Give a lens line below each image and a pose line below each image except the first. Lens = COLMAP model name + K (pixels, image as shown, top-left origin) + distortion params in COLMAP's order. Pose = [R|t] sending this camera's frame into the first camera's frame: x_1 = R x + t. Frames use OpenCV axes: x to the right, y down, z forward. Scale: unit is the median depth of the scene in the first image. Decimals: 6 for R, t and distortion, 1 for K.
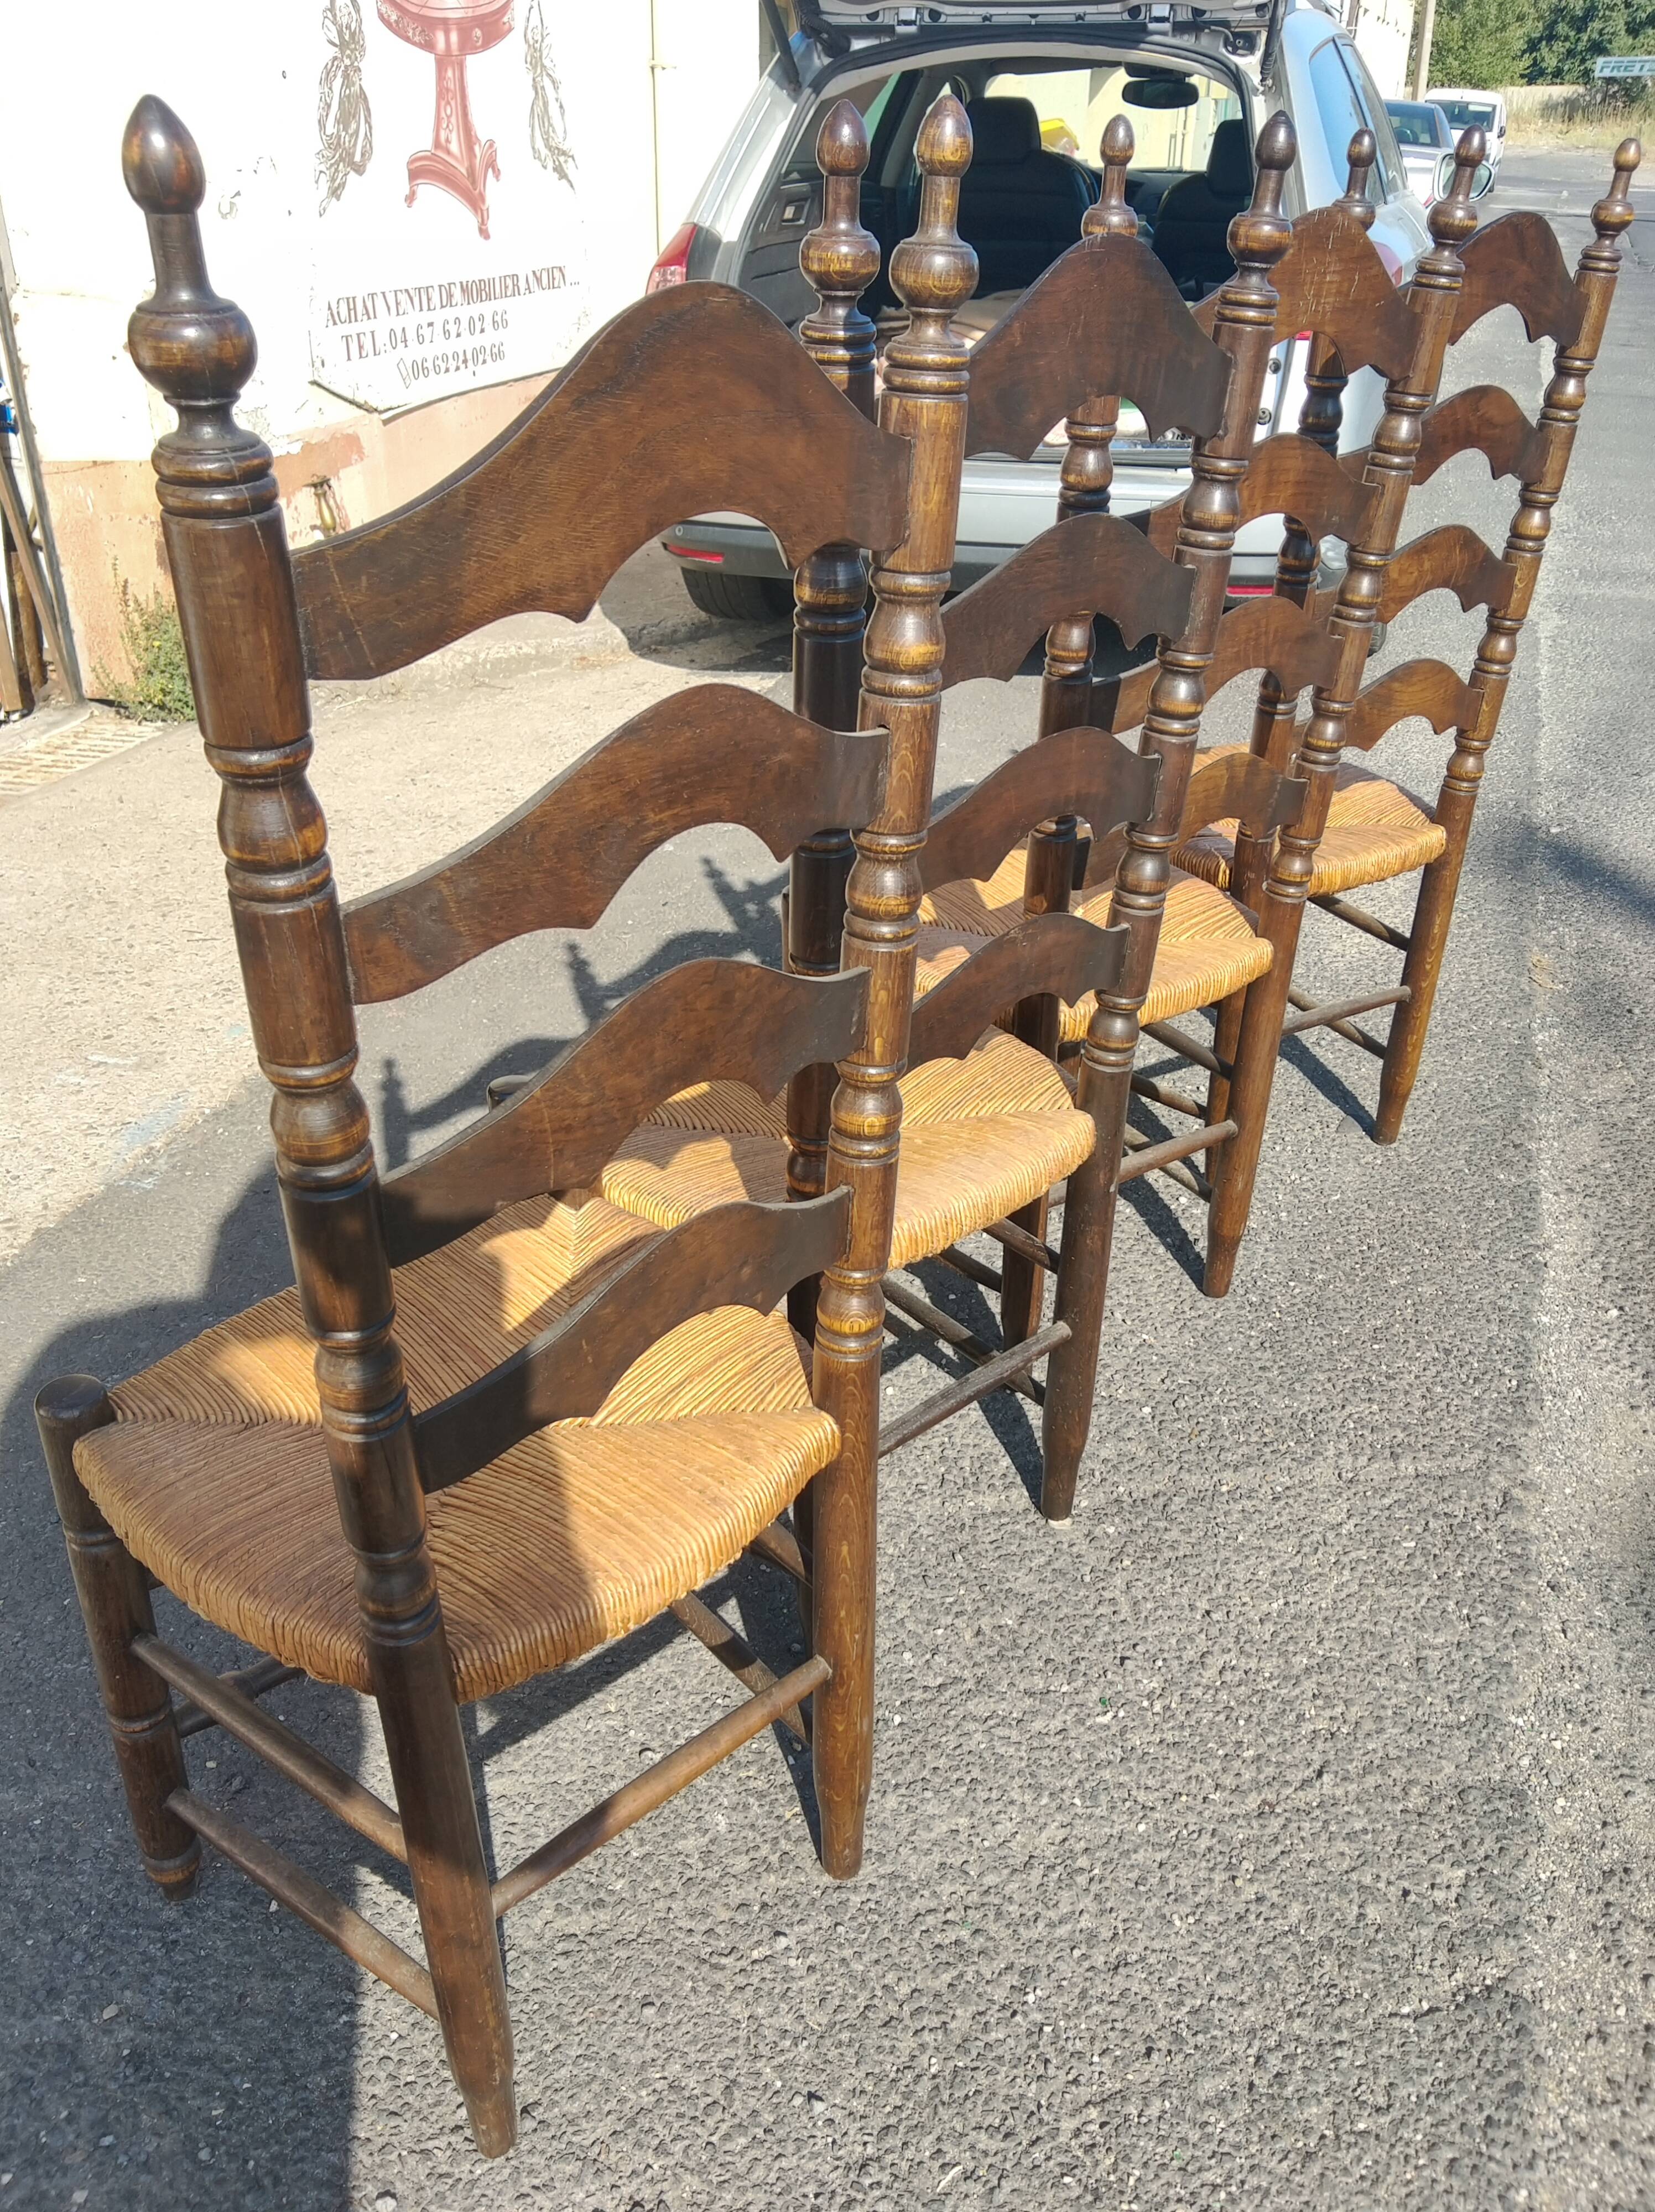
lens RADIAL K [[1866.8, 0, 836.0], [0, 1866.8, 1093.5], [0, 0, 1]] dist [-0.050782, 0.076030]
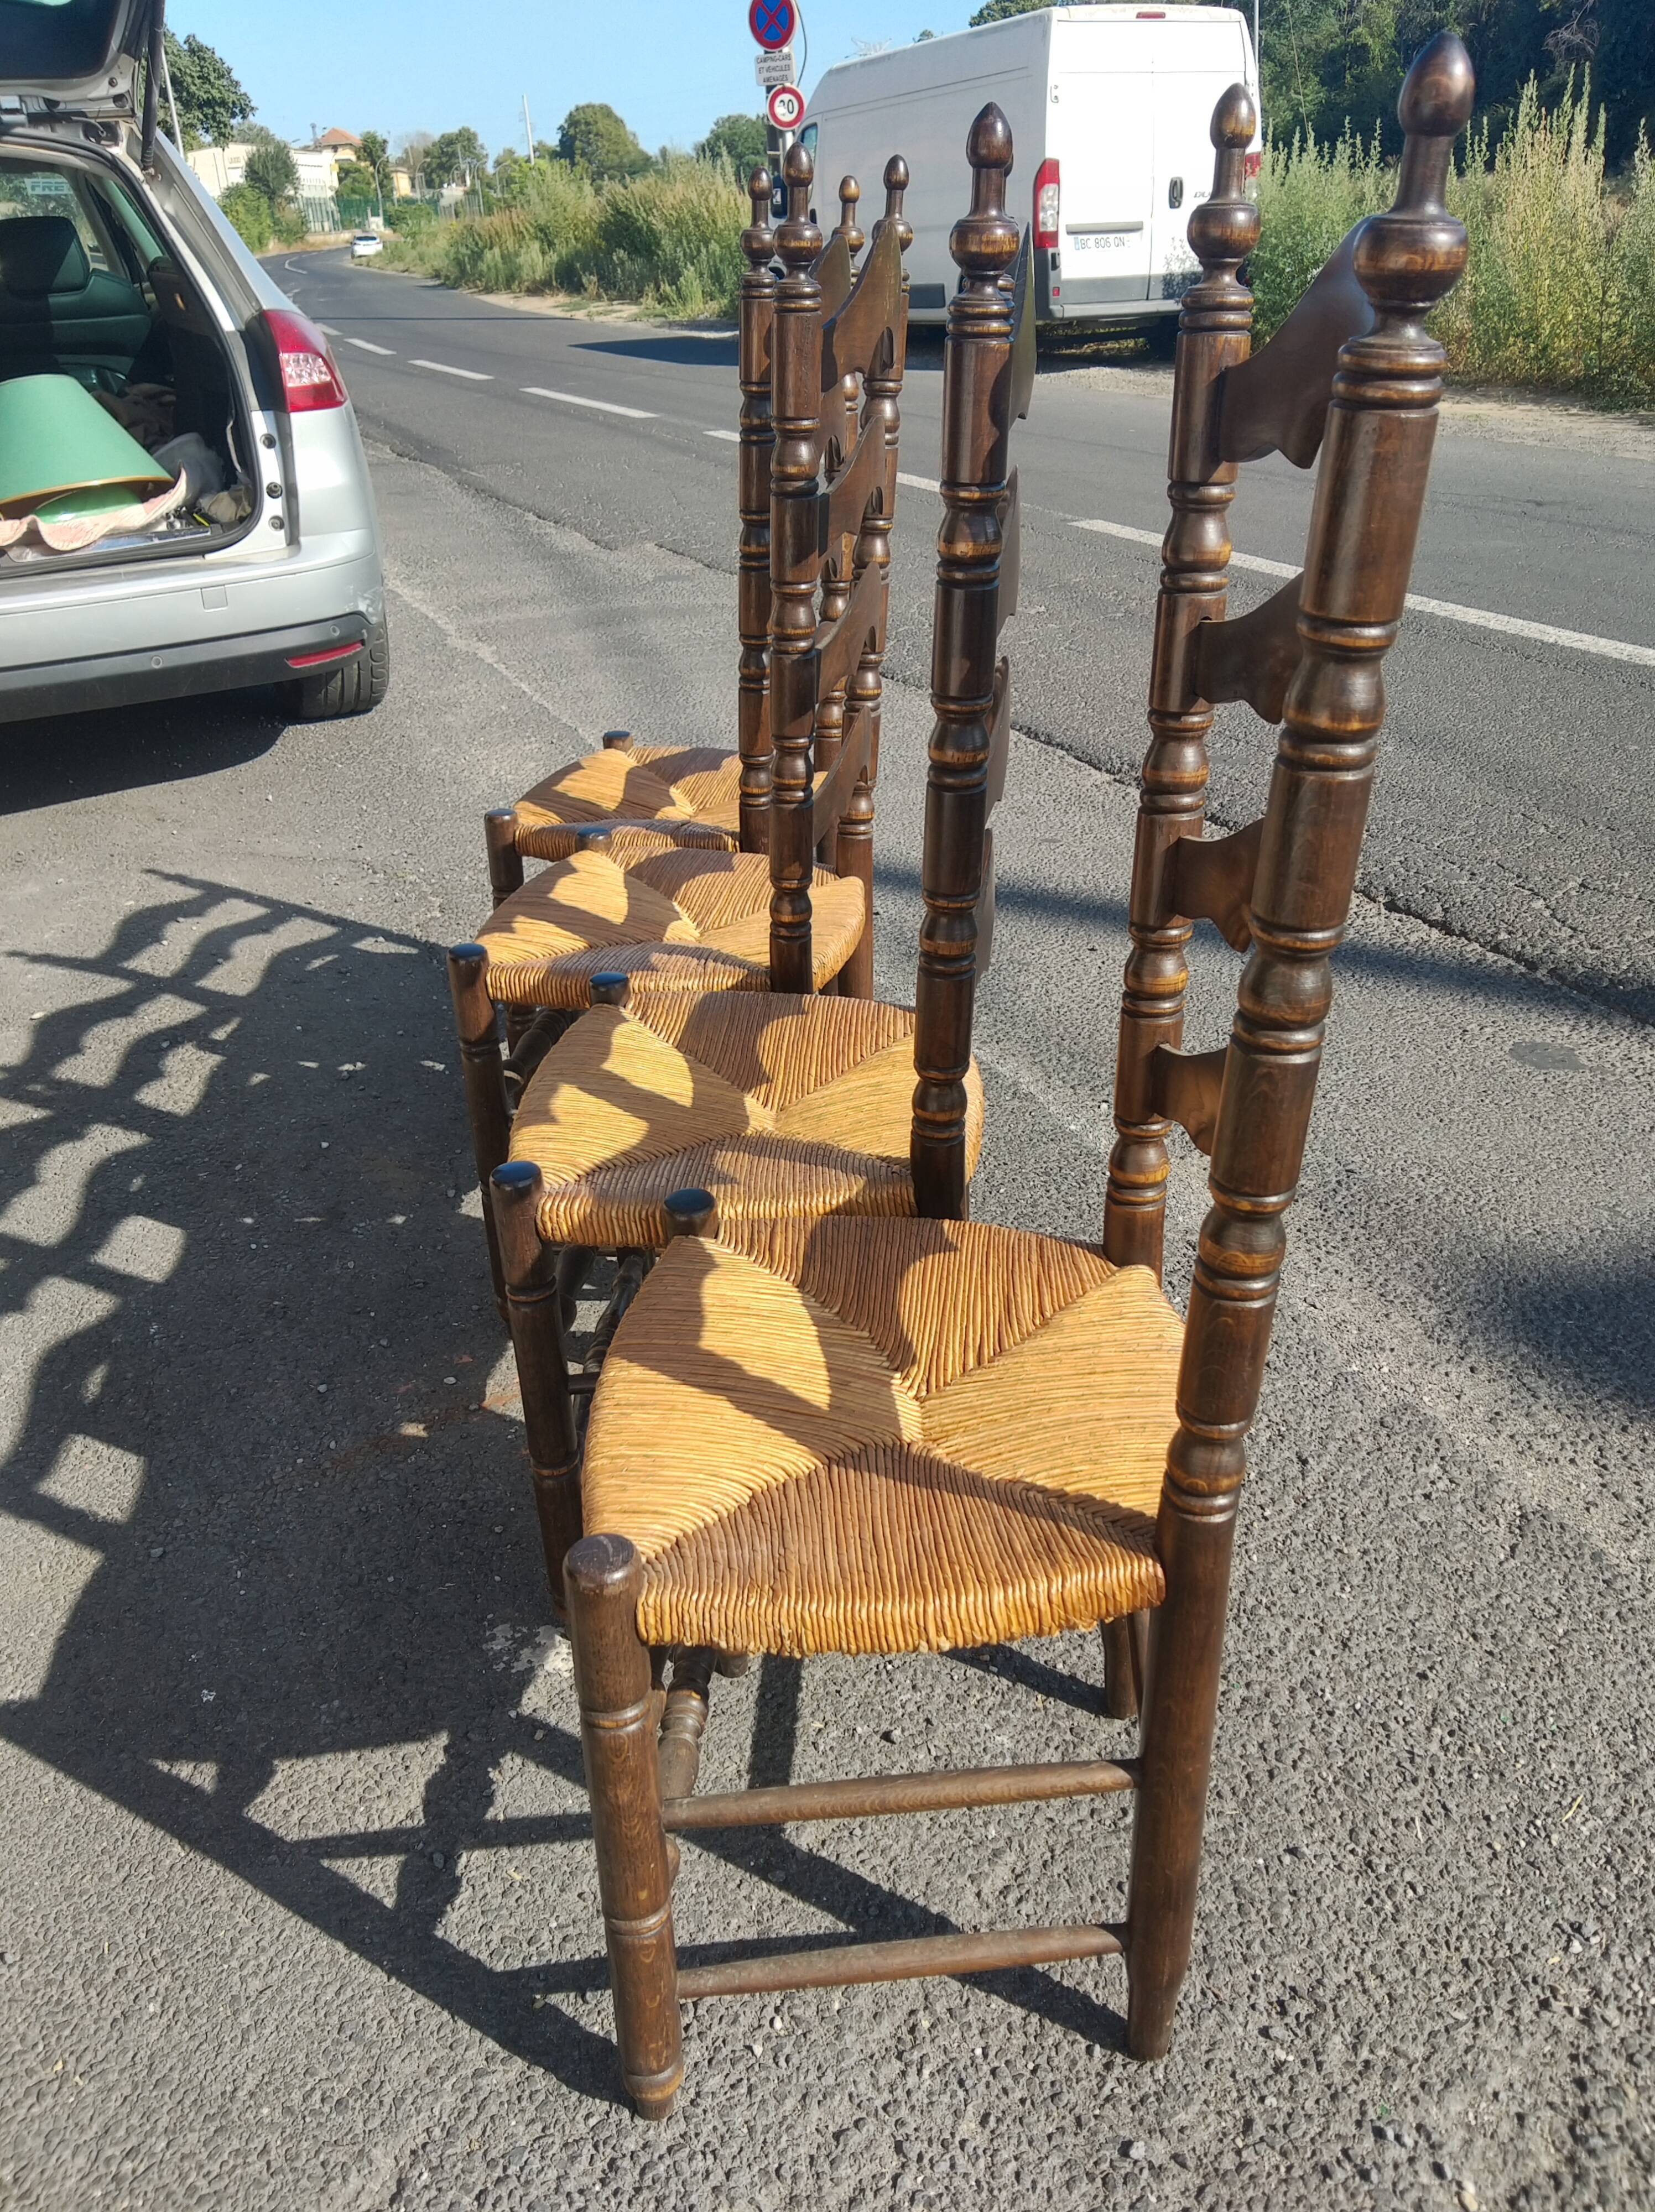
lens RADIAL K [[1852.6, 0, 827.5], [0, 1852.6, 1106.0], [0, 0, 1]] dist [-0.002777, -0.007786]
pose [[0.744366, -0.321656, 0.585198, -0.565190], [0.346605, 0.935156, 0.073132, -0.047355], [-0.570775, 0.148395, 0.807586, 0.142041]]
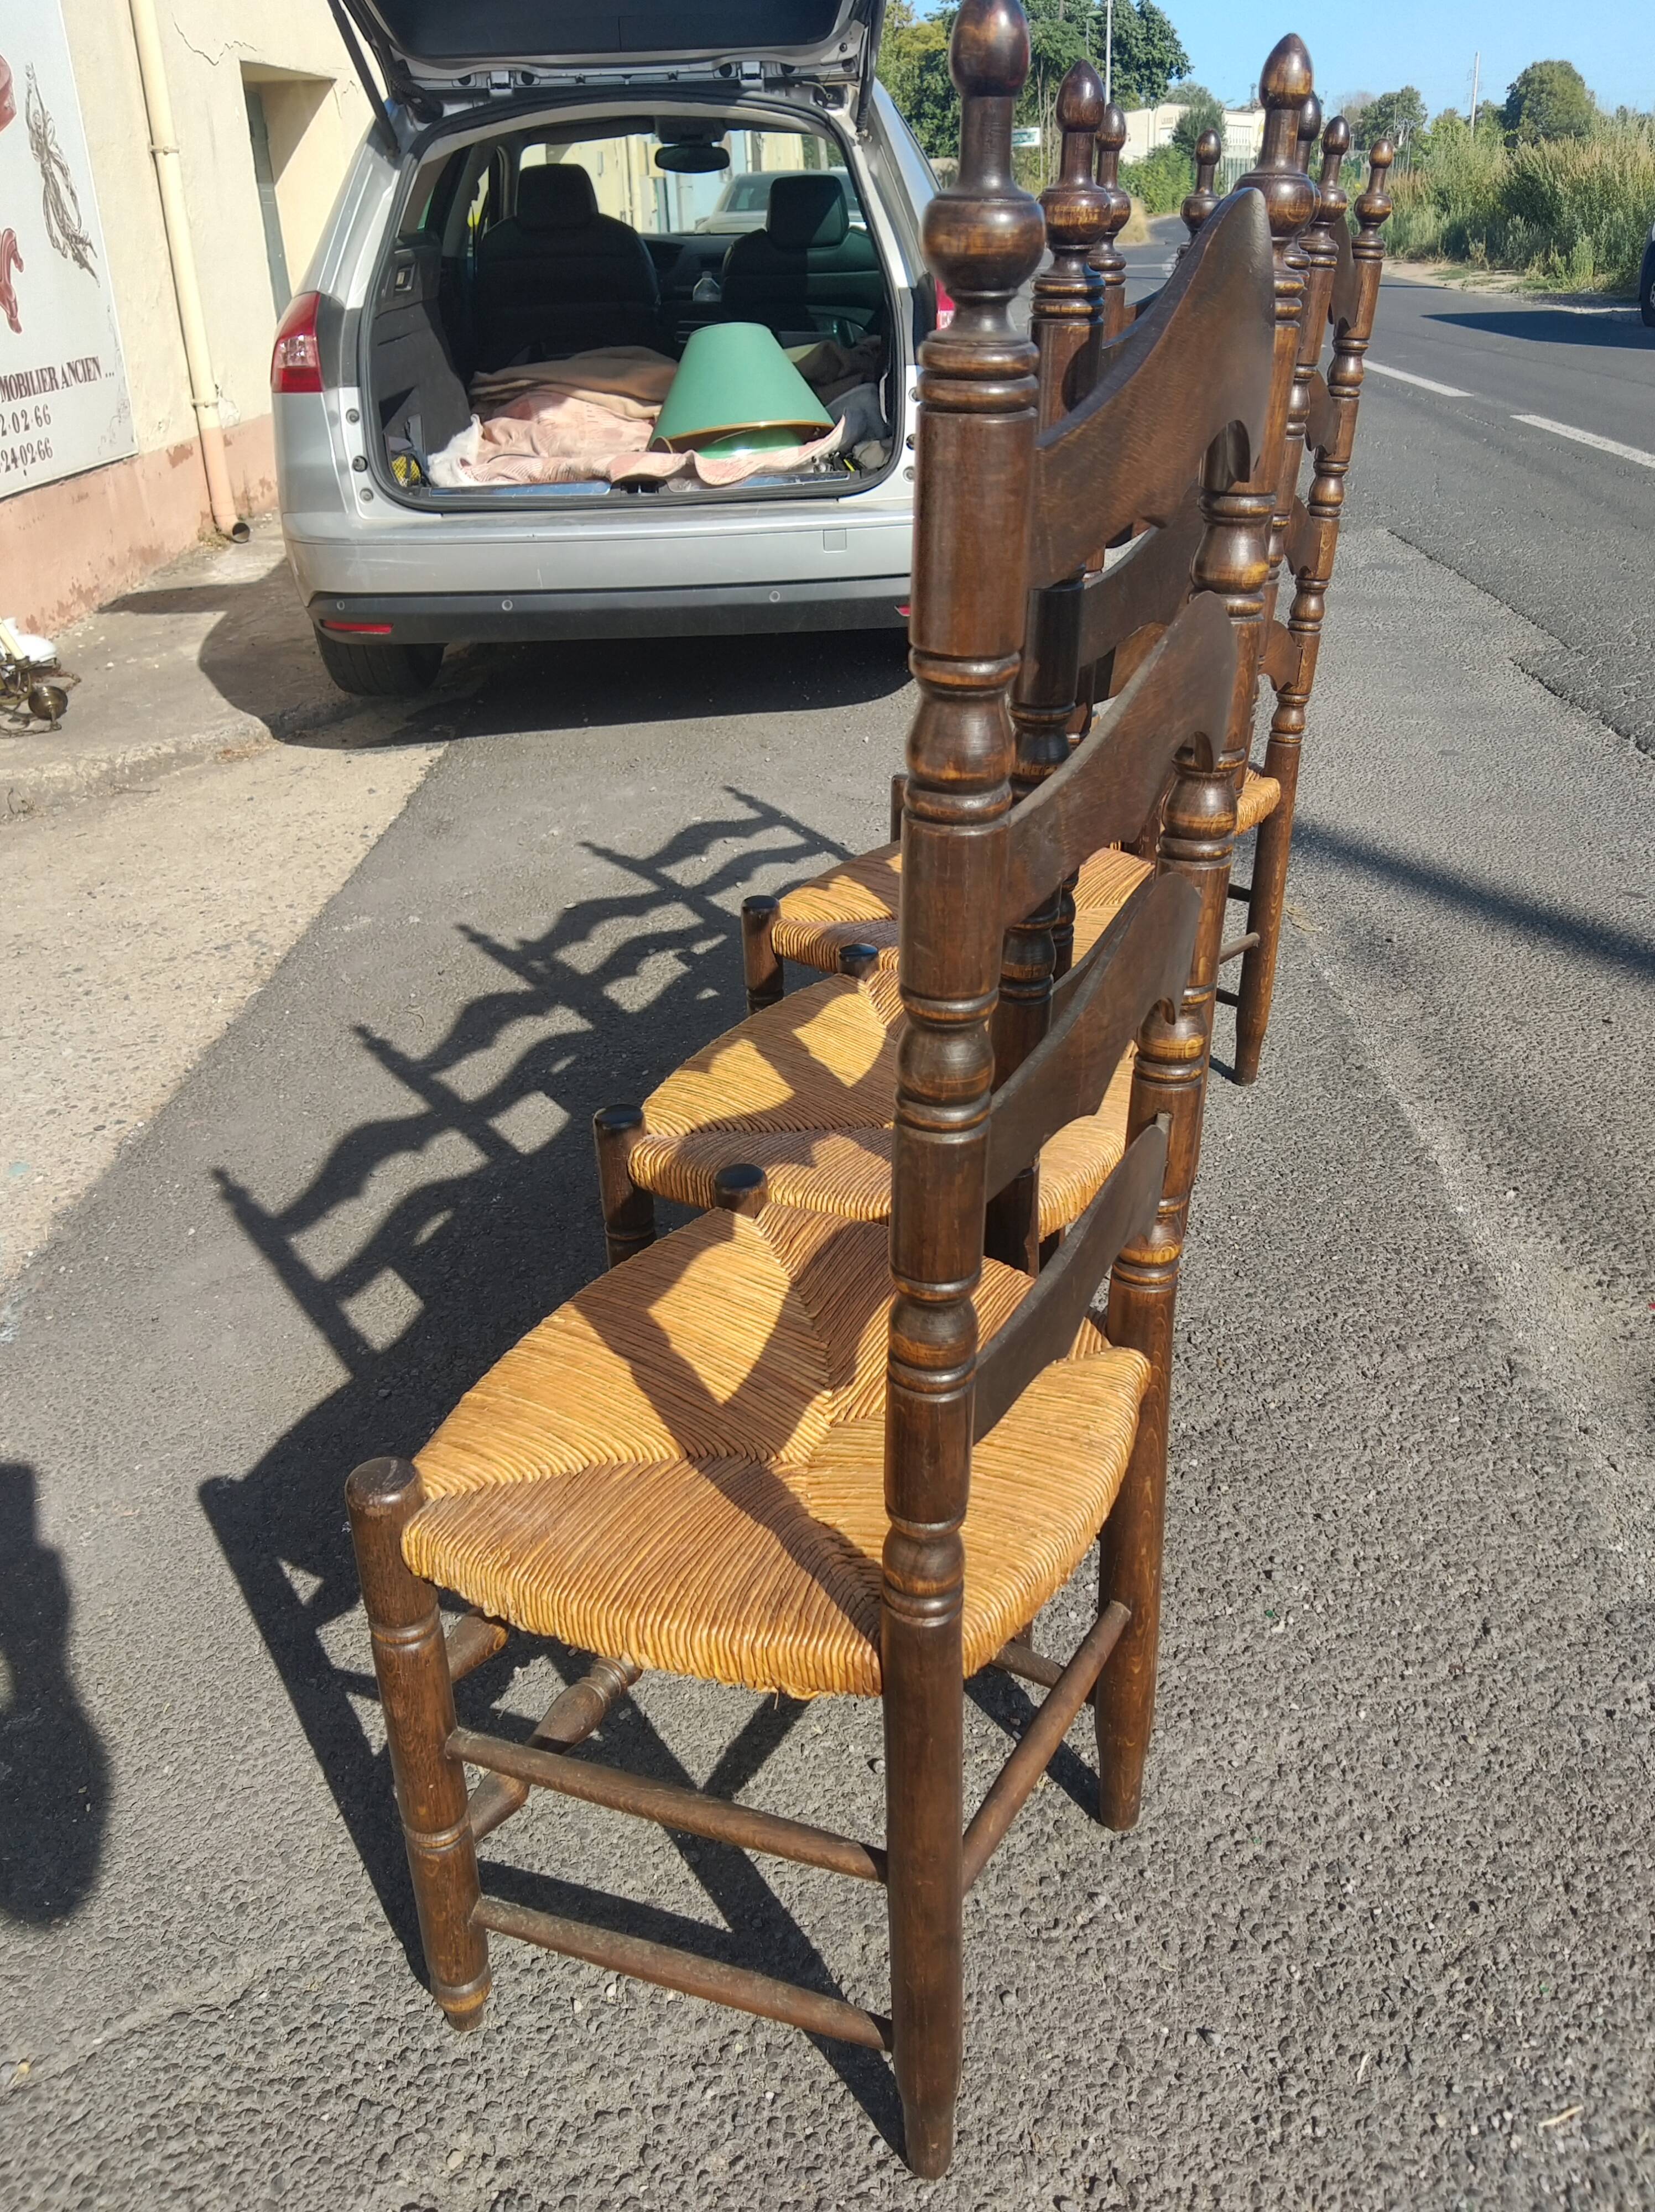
lens RADIAL K [[1858.6, 0, 824.2], [0, 1858.6, 1097.8], [0, 0, 1]] dist [-0.033852, 0.040001]
pose [[0.959185, -0.152110, 0.238384, -0.285720], [0.160371, 0.986935, -0.015533, 0.018502], [-0.232906, 0.053128, 0.971047, 0.037081]]
